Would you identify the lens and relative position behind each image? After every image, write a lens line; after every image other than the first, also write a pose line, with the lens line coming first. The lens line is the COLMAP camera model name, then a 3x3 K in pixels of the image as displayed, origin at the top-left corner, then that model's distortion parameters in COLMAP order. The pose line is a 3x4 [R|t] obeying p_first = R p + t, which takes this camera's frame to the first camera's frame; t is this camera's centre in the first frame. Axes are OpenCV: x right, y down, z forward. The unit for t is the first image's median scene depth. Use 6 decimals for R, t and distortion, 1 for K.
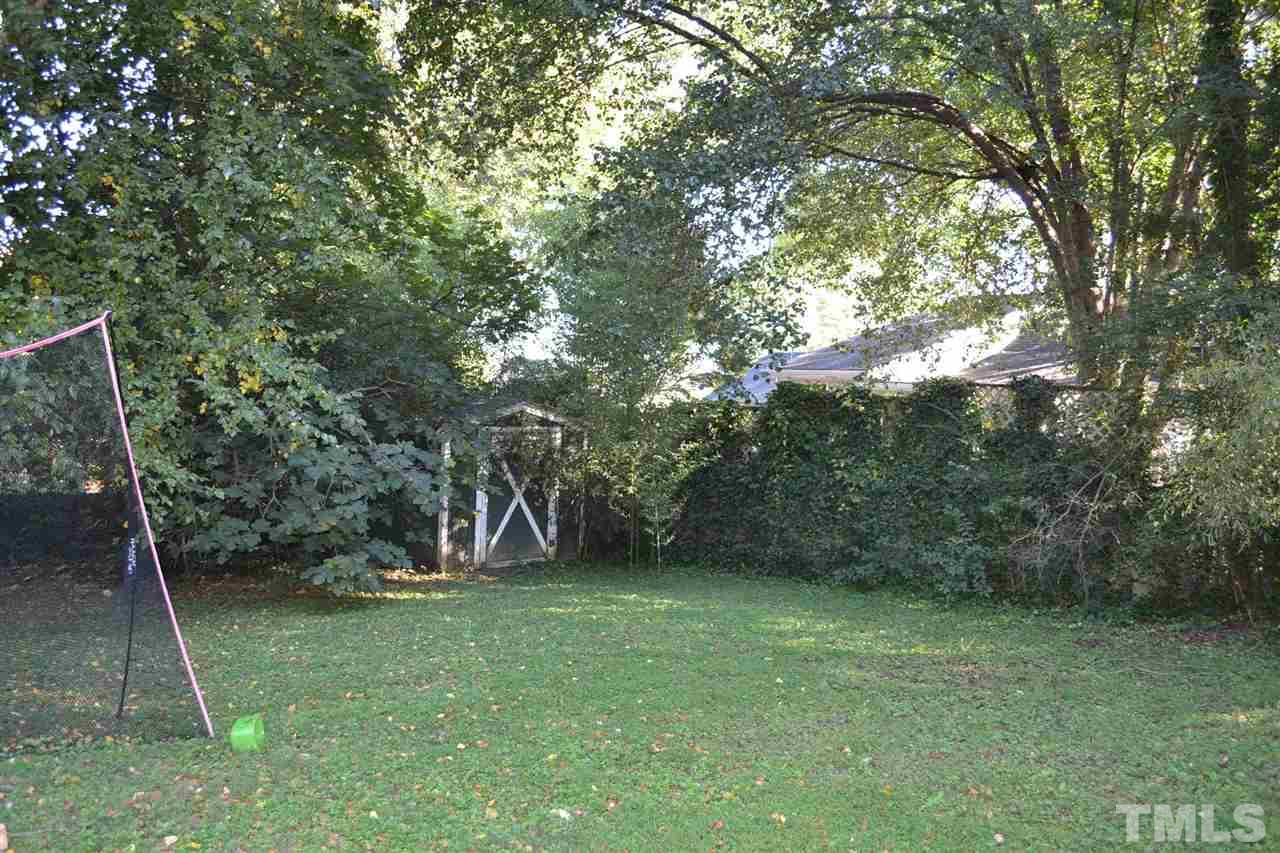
lens RADIAL K [[1030.1, 0, 641.3], [0, 1030.1, 433.0], [0, 0, 1]] dist [-0.087912, 0.021133]
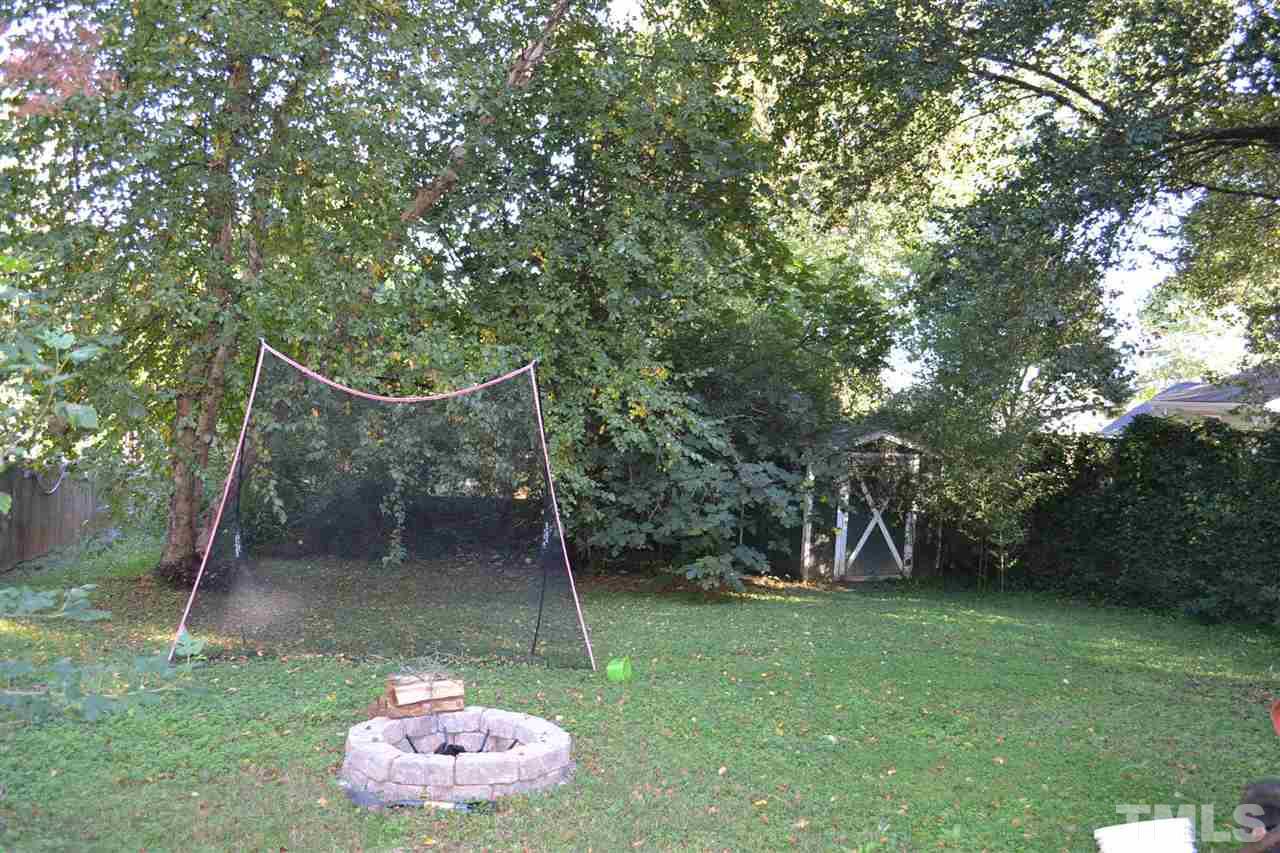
lens RADIAL K [[1030.1, 0, 641.3], [0, 1030.1, 433.0], [0, 0, 1]] dist [-0.087912, 0.021133]
pose [[0.927028, 0.017982, -0.374561, 0.074803], [-0.028030, 0.999378, -0.021395, 0.004185], [0.373944, 0.030332, 0.926955, -0.138909]]
